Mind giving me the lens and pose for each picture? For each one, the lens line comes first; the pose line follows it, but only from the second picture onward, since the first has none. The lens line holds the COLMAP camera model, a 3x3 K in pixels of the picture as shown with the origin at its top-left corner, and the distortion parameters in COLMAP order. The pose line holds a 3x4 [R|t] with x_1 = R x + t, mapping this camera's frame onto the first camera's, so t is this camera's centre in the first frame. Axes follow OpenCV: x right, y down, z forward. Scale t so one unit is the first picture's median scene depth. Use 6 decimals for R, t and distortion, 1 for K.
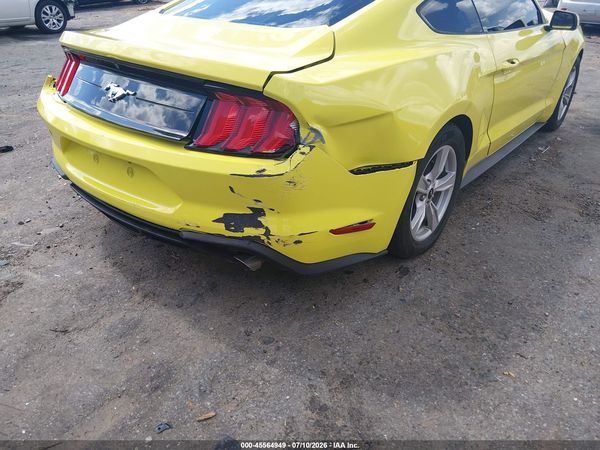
lens RADIAL K [[456.5, 0, 297.1], [0, 456.5, 230.3], [0, 0, 1]] dist [0.059101, -0.105149]
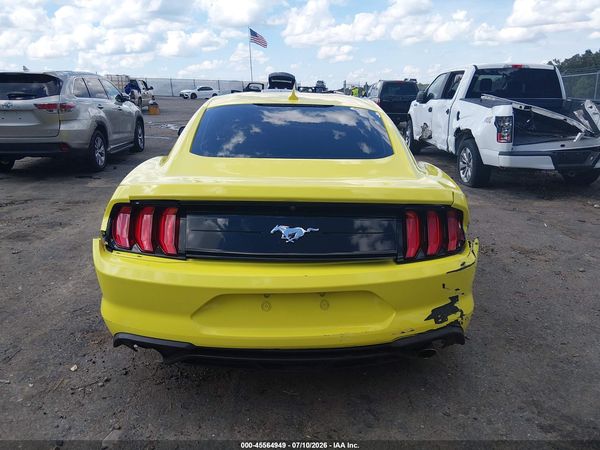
lens RADIAL K [[466.0, 0, 295.9], [0, 466.0, 226.7], [0, 0, 1]] dist [0.018775, -0.052167]
pose [[0.746257, -0.179529, 0.640991, -1.133878], [0.325732, 0.938265, -0.116436, -0.209306], [-0.580516, 0.295682, 0.758665, 0.238897]]
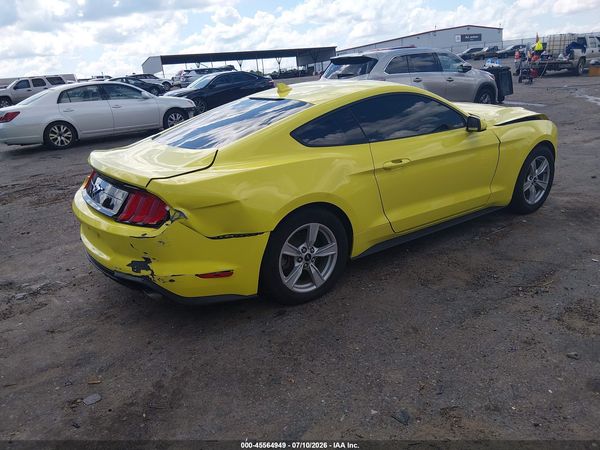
lens RADIAL K [[456.5, 0, 304.0], [0, 456.5, 230.9], [0, 0, 1]] dist [0.059101, -0.105149]
pose [[0.964549, 0.021191, -0.263050, 0.853210], [-0.065174, 0.985024, -0.159627, 0.079085], [0.255728, 0.171112, 0.951485, -0.413549]]
